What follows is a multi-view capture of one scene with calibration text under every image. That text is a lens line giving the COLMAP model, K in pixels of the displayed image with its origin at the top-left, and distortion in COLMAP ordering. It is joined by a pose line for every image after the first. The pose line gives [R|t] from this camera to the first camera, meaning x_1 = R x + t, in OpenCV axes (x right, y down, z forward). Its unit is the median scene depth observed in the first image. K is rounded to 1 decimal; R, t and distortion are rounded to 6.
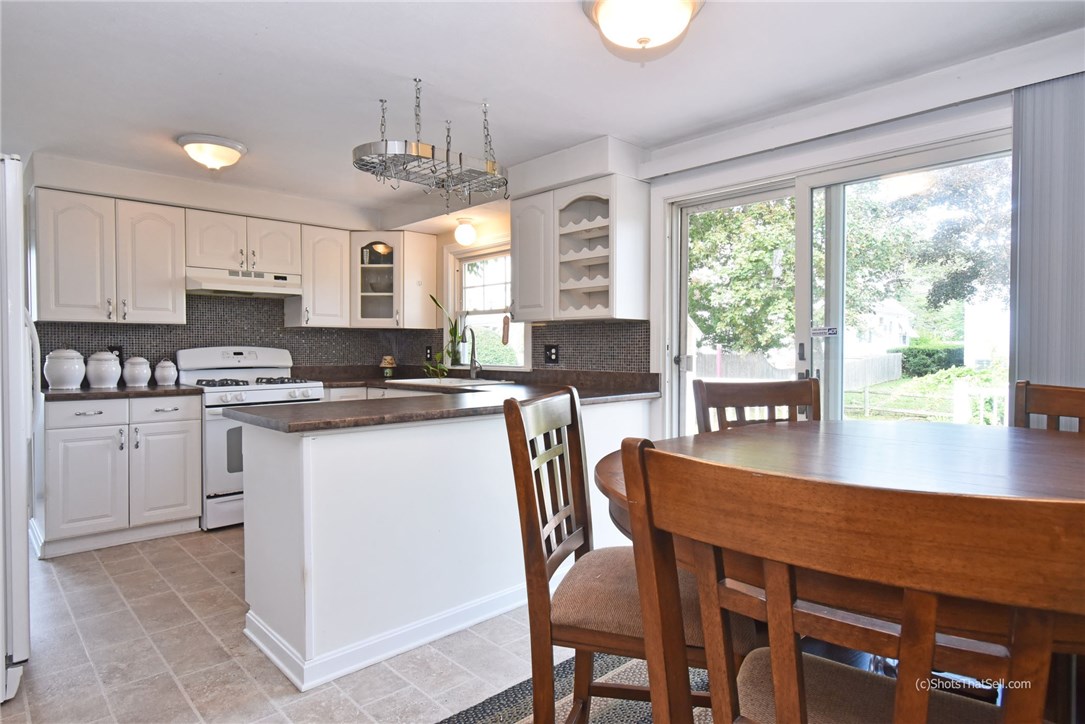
lens RADIAL K [[625.7, 0, 539.4], [0, 625.7, 347.7], [0, 0, 1]] dist [-0.001889, -0.000628]
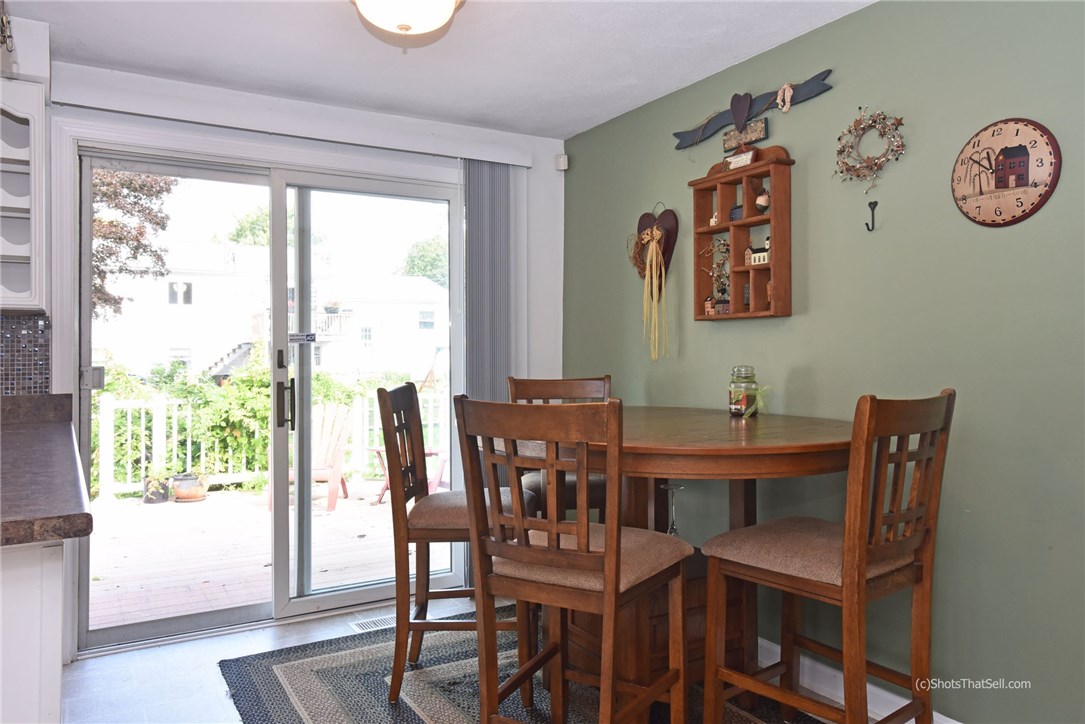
lens RADIAL K [[795.2, 0, 541.6], [0, 795.2, 340.1], [0, 0, 1]] dist [0.023594, 0.001347]
pose [[0.219900, 0.013615, 0.975427, -0.447249], [0.003617, 0.999884, -0.014771, -0.002124], [-0.975516, 0.006776, 0.219826, 0.257022]]
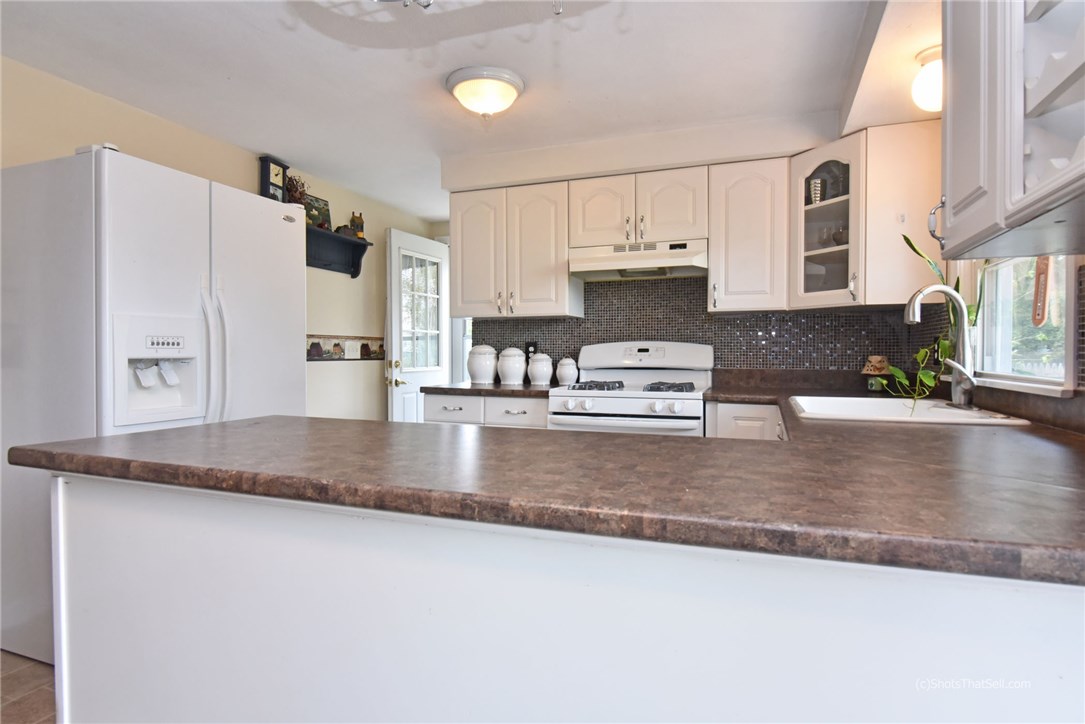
lens RADIAL K [[622.2, 0, 509.8], [0, 622.2, 360.4], [0, 0, 1]] dist [0.002152, 0.000379]
pose [[0.418482, 0.013865, -0.908119, 0.177684], [-0.000142, 0.999884, 0.015200, 0.011249], [0.908225, -0.006233, 0.418435, 0.564070]]
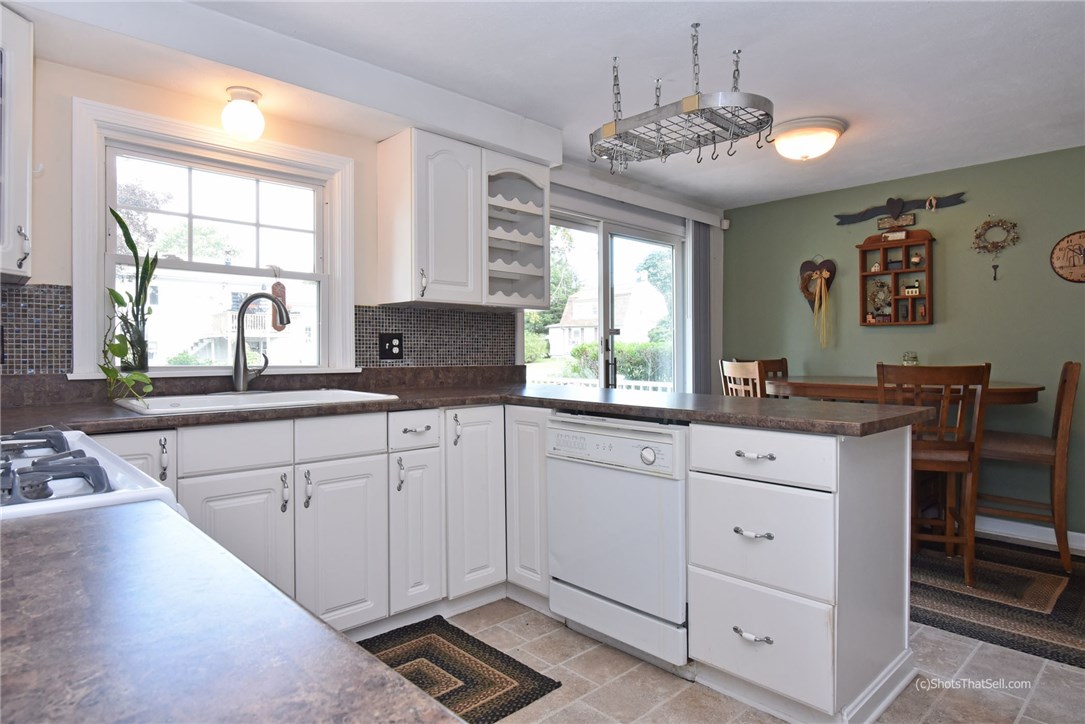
lens RADIAL K [[618.6, 0, 540.3], [0, 618.6, 347.9], [0, 0, 1]] dist [-0.004858, -0.003063]
pose [[-0.005630, 0.004093, 0.999976, -0.686912], [-0.008079, 0.999959, -0.004139, 0.013041], [-0.999952, -0.008102, -0.005597, 0.805945]]
